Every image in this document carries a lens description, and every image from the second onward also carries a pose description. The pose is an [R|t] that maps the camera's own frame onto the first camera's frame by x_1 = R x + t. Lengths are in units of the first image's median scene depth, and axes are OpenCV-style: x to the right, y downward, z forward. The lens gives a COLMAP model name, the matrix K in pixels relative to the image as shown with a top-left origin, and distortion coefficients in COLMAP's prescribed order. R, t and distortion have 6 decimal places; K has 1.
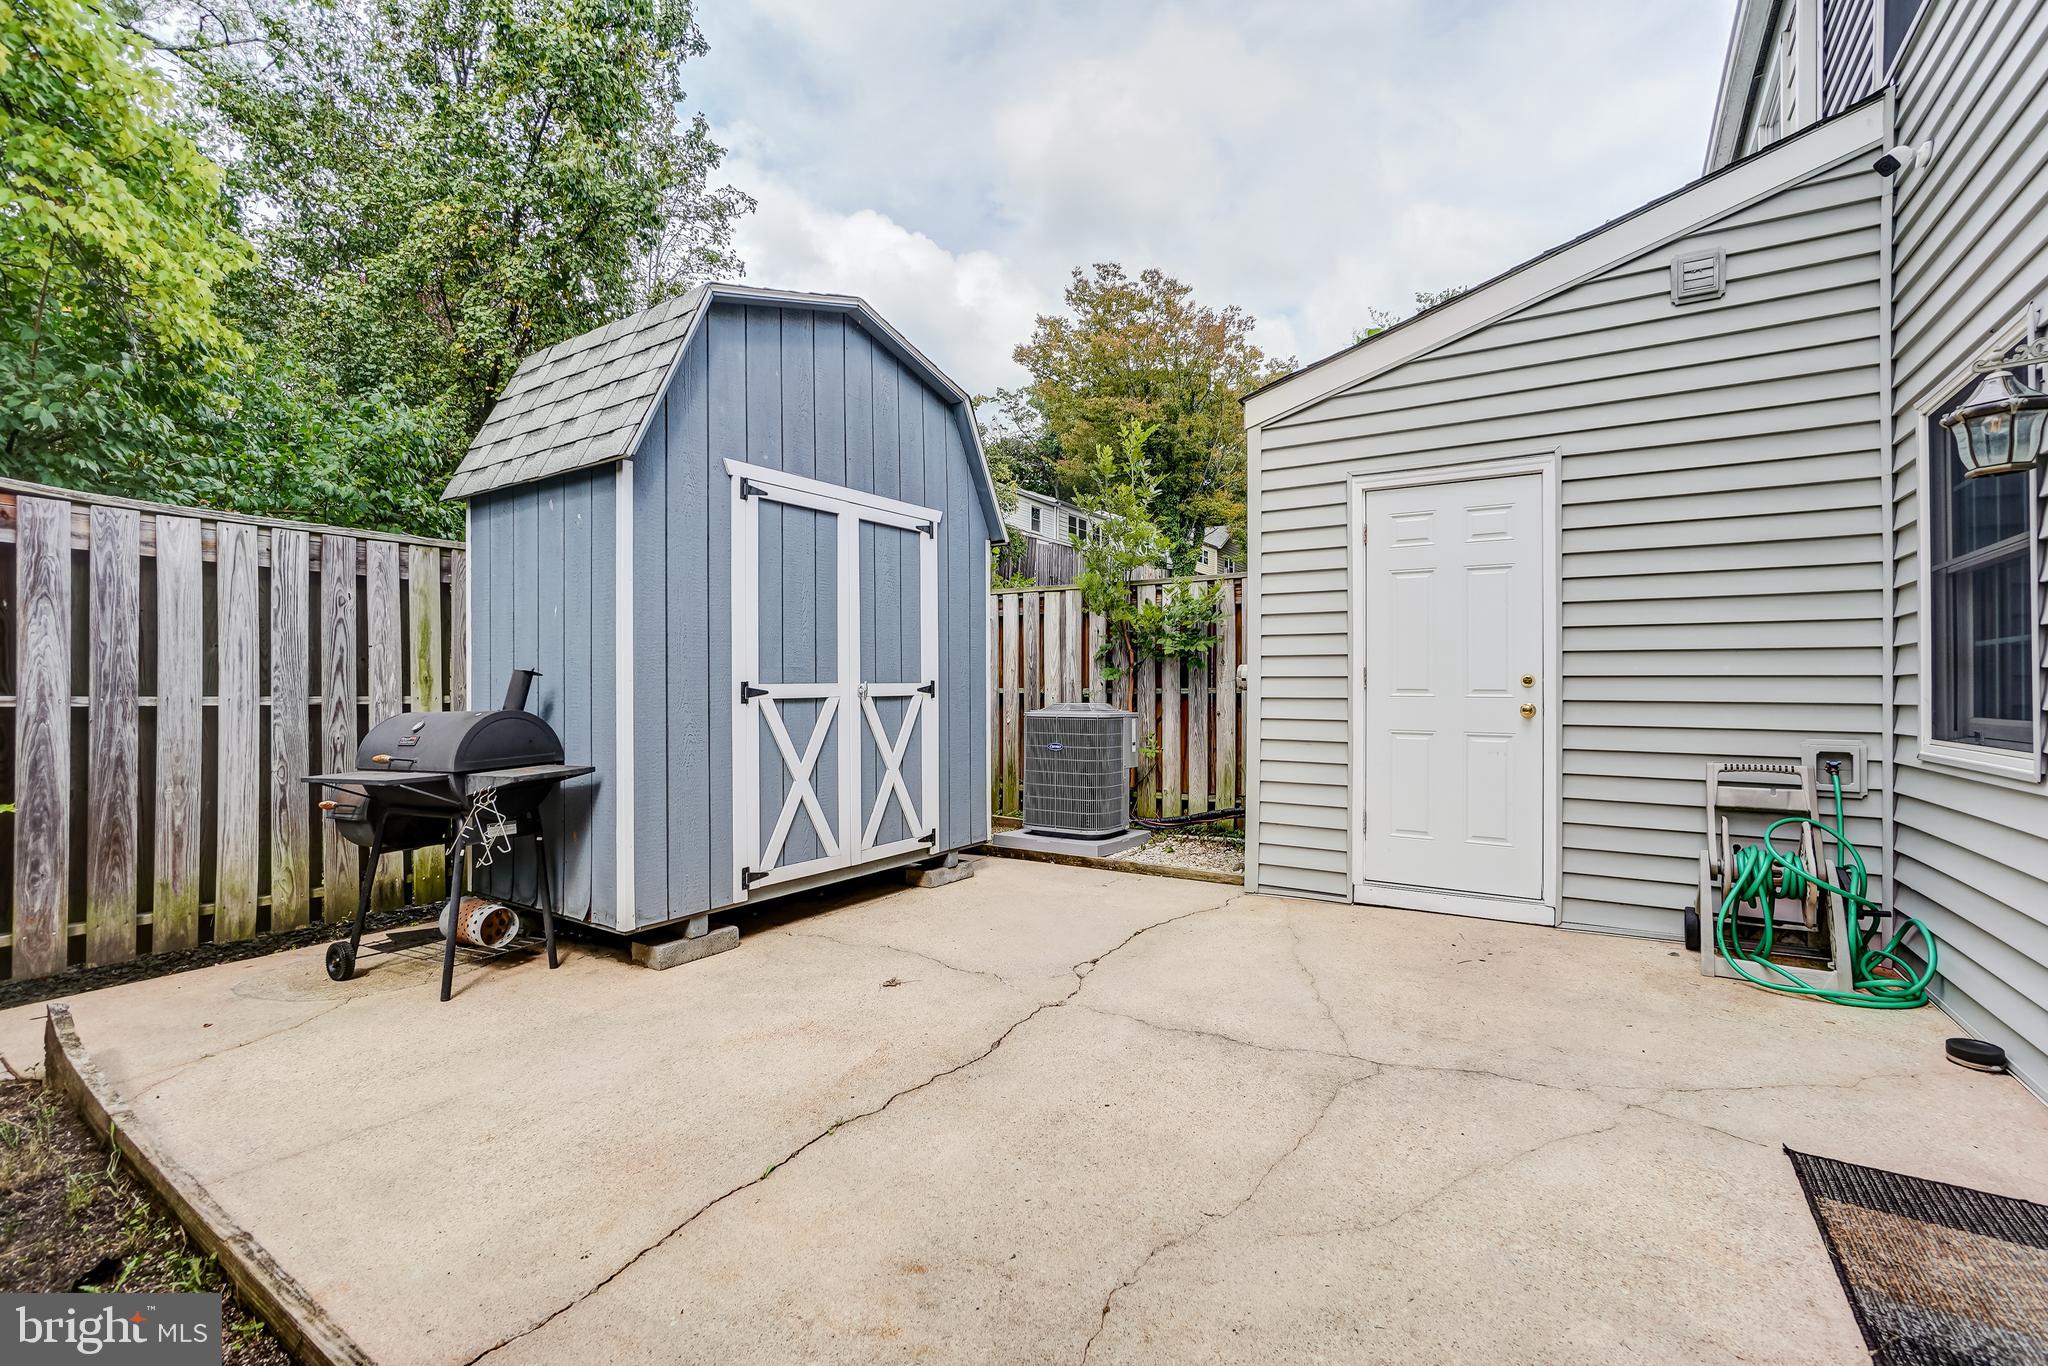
lens RADIAL K [[910.7, 0, 1029.8], [0, 910.7, 684.8], [0, 0, 1]] dist [-0.012734, -0.000023]
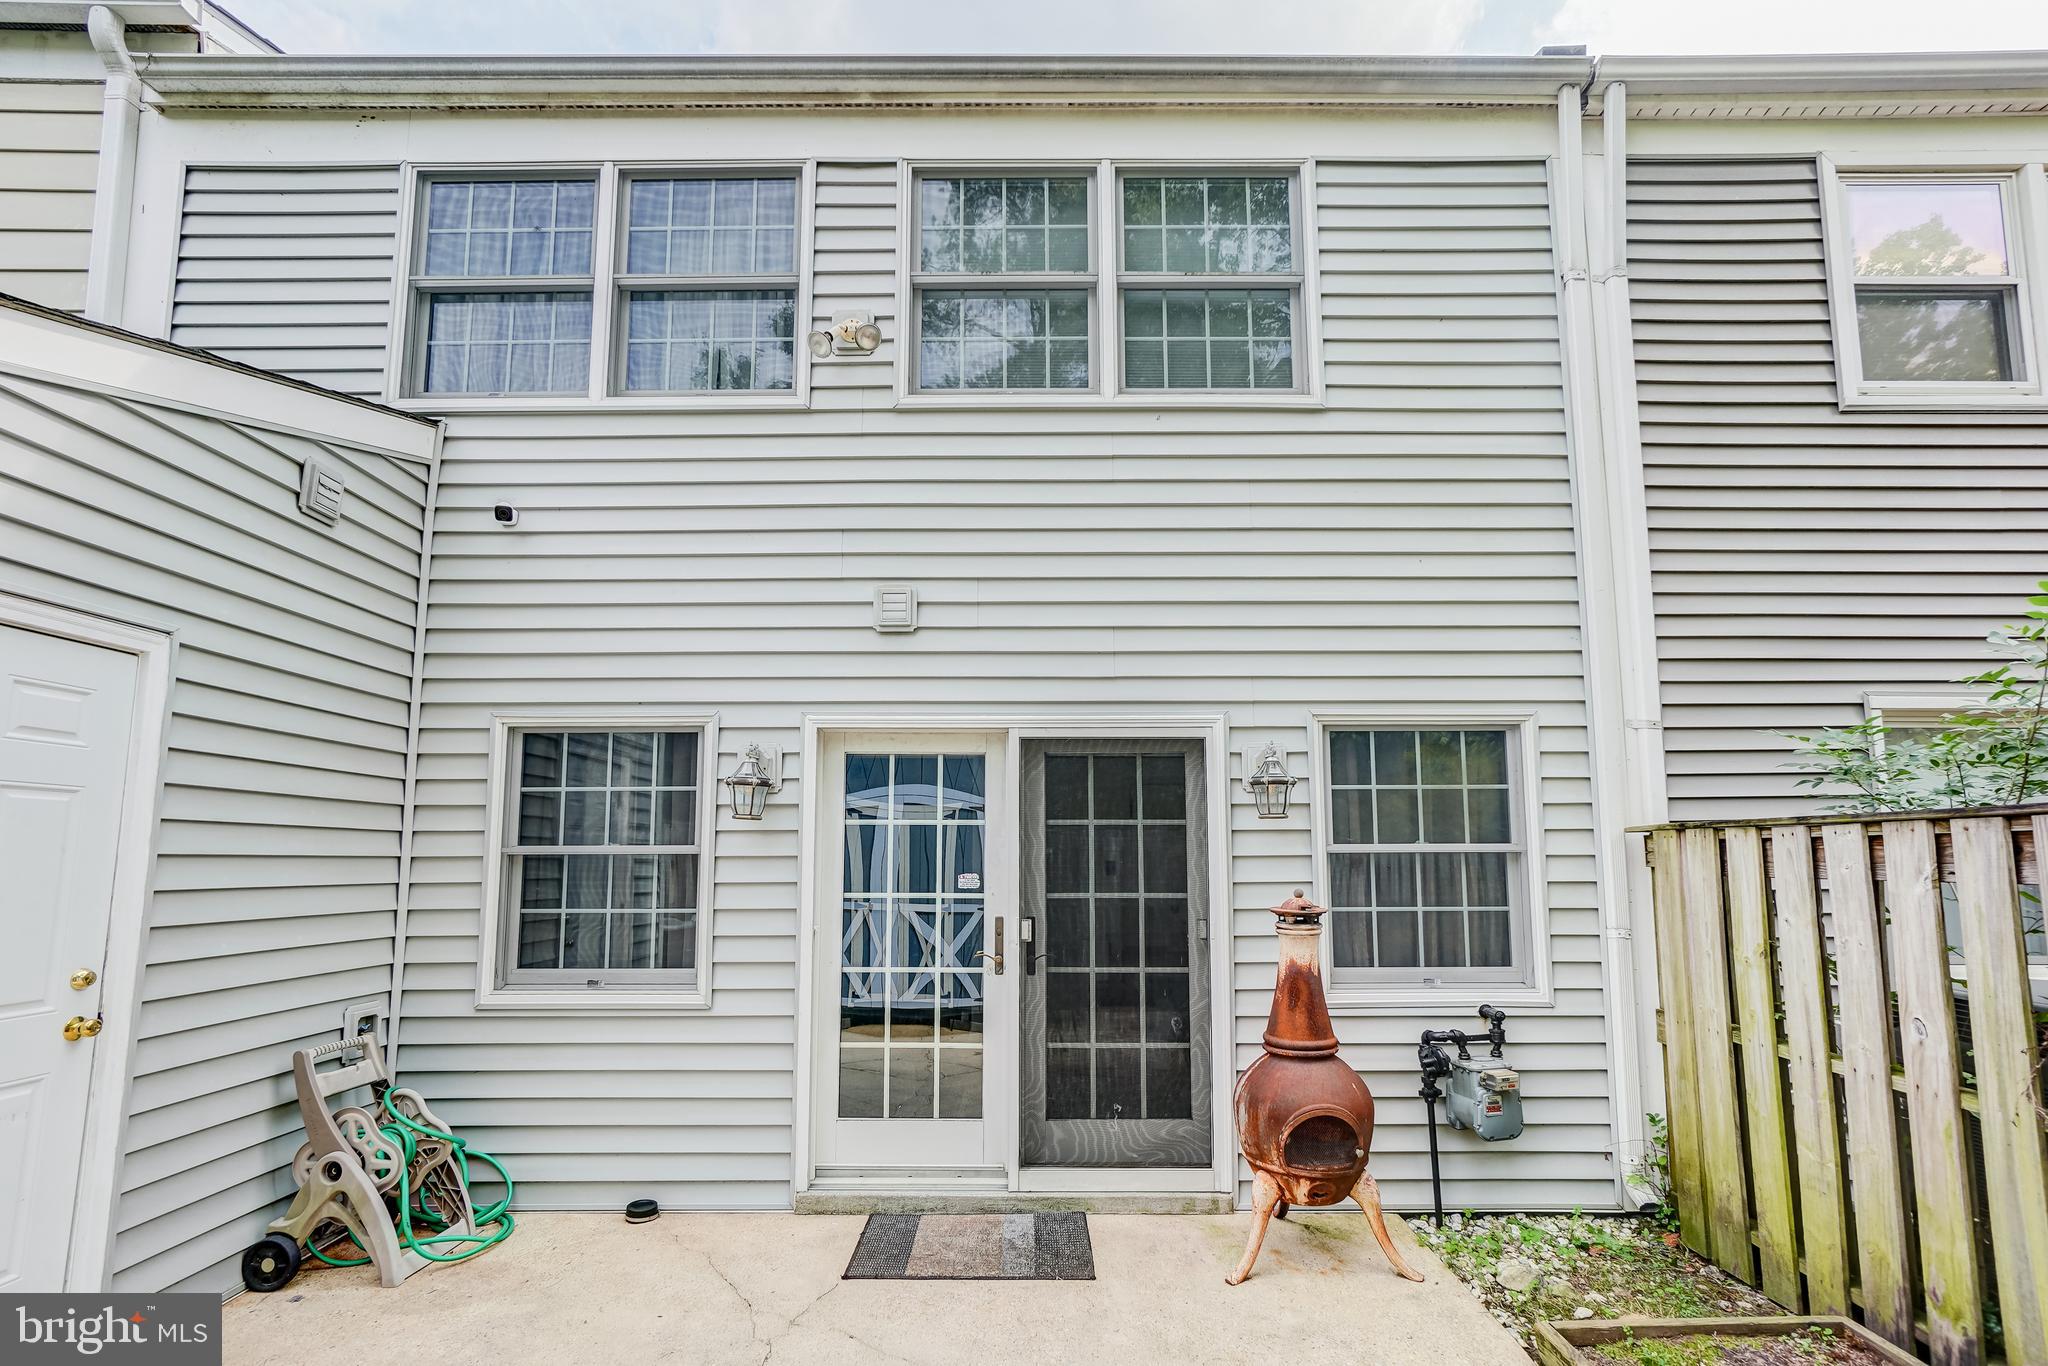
lens RADIAL K [[913.4, 0, 1032.6], [0, 913.4, 781.4], [0, 0, 1]] dist [-0.014623, 0.008923]
pose [[-0.537242, 0.073208, 0.840245, -0.461077], [-0.002922, 0.996058, -0.088653, -0.119618], [-0.843423, -0.050083, -0.534910, 1.115568]]
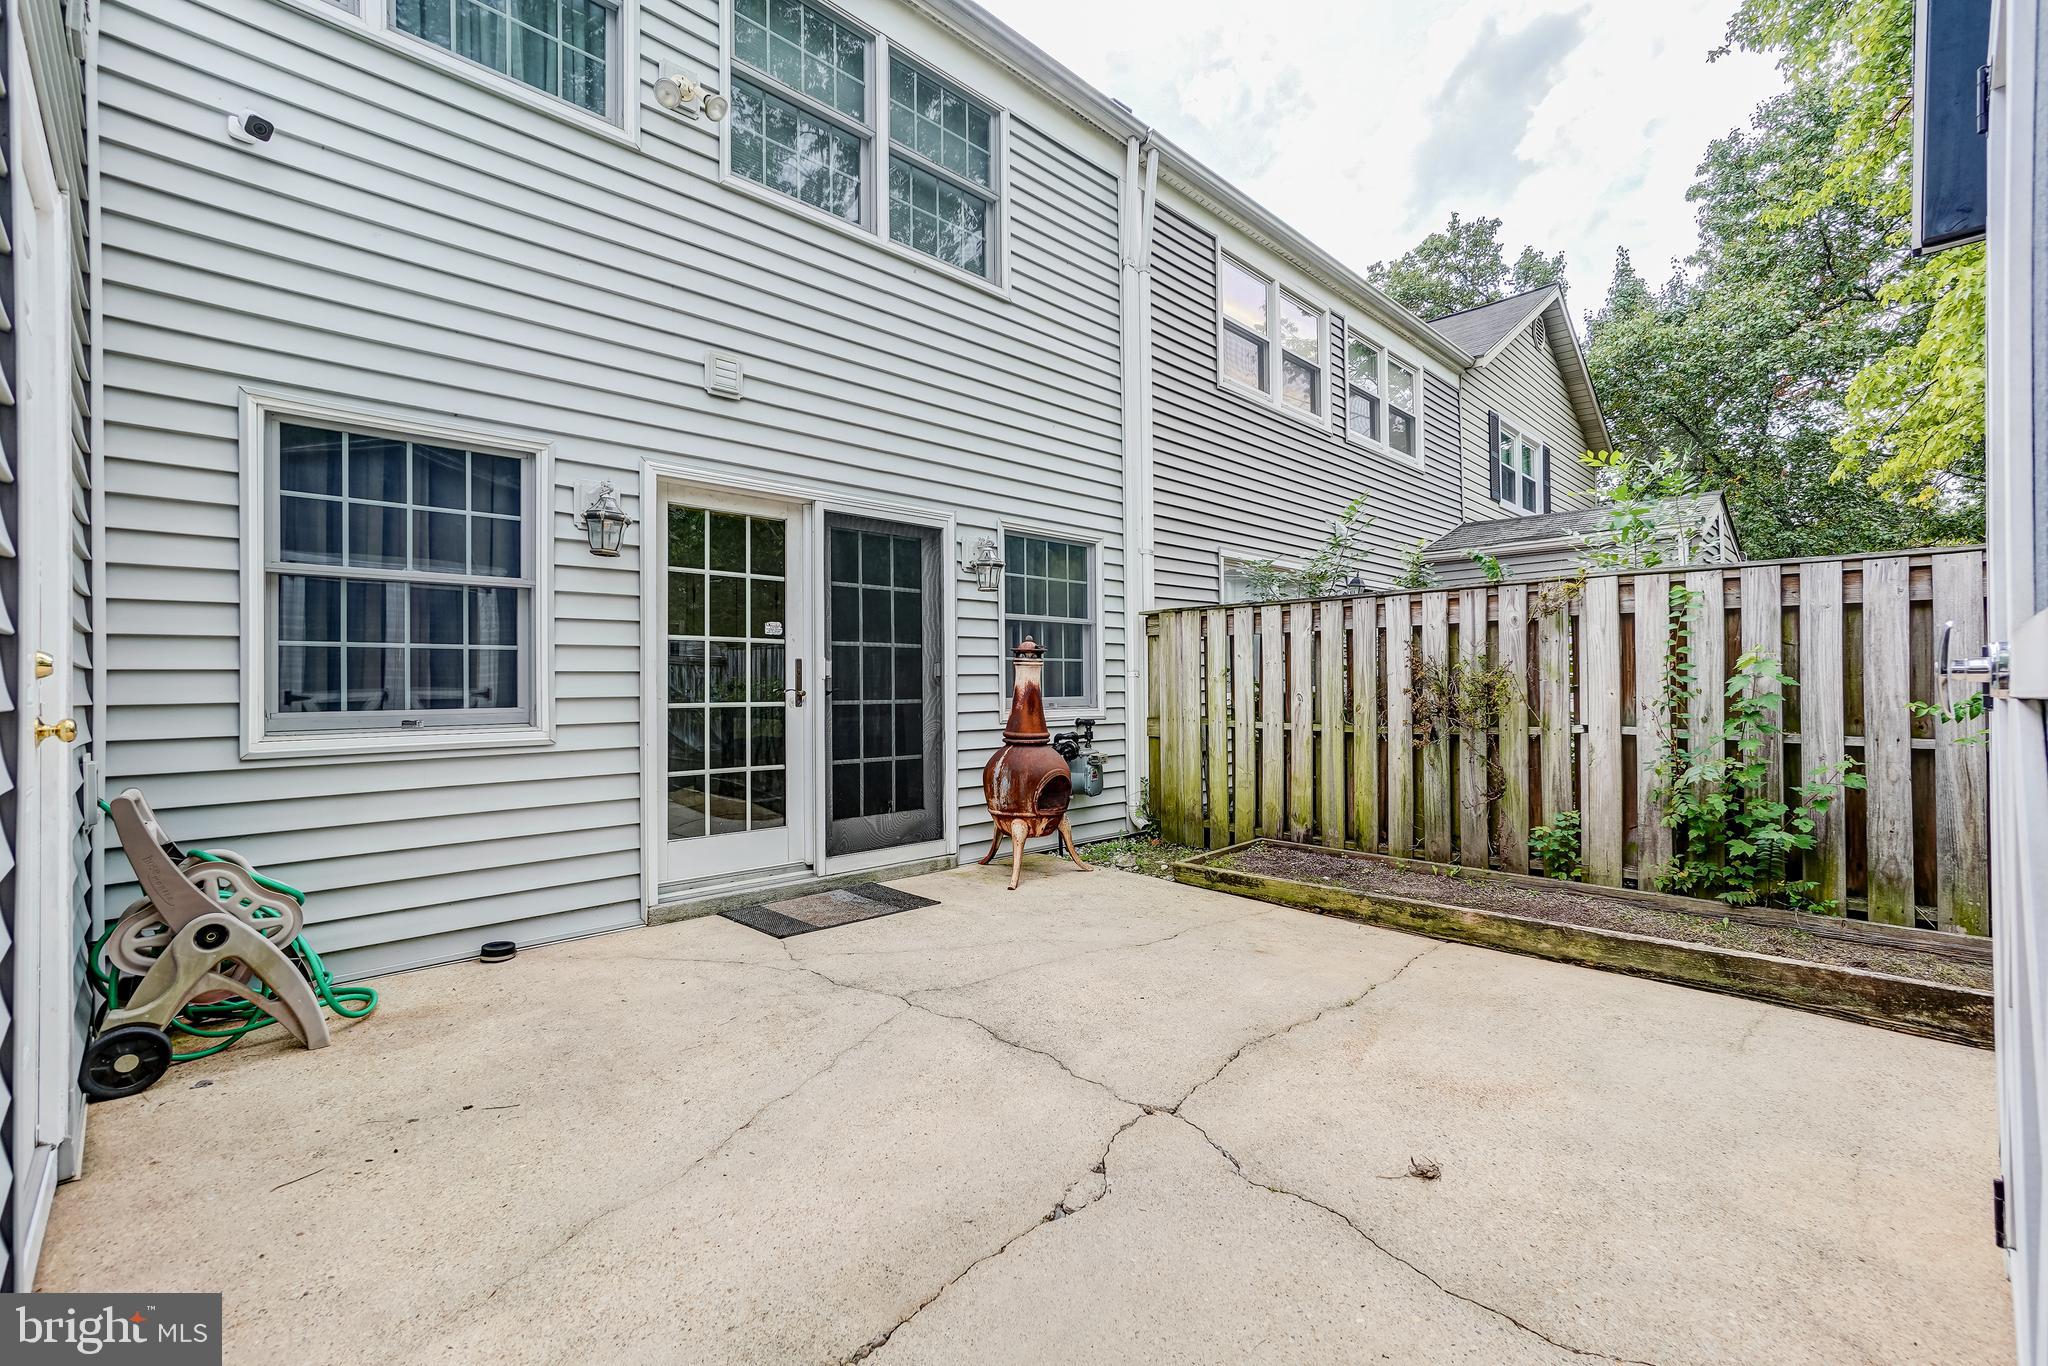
lens RADIAL K [[910.7, 0, 1029.8], [0, 910.7, 684.8], [0, 0, 1]] dist [-0.012734, -0.000023]
pose [[-0.977011, 0.005293, 0.213124, -0.031187], [0.004265, 0.999977, -0.005285, 0.013670], [-0.213147, -0.004255, -0.977011, 1.891877]]
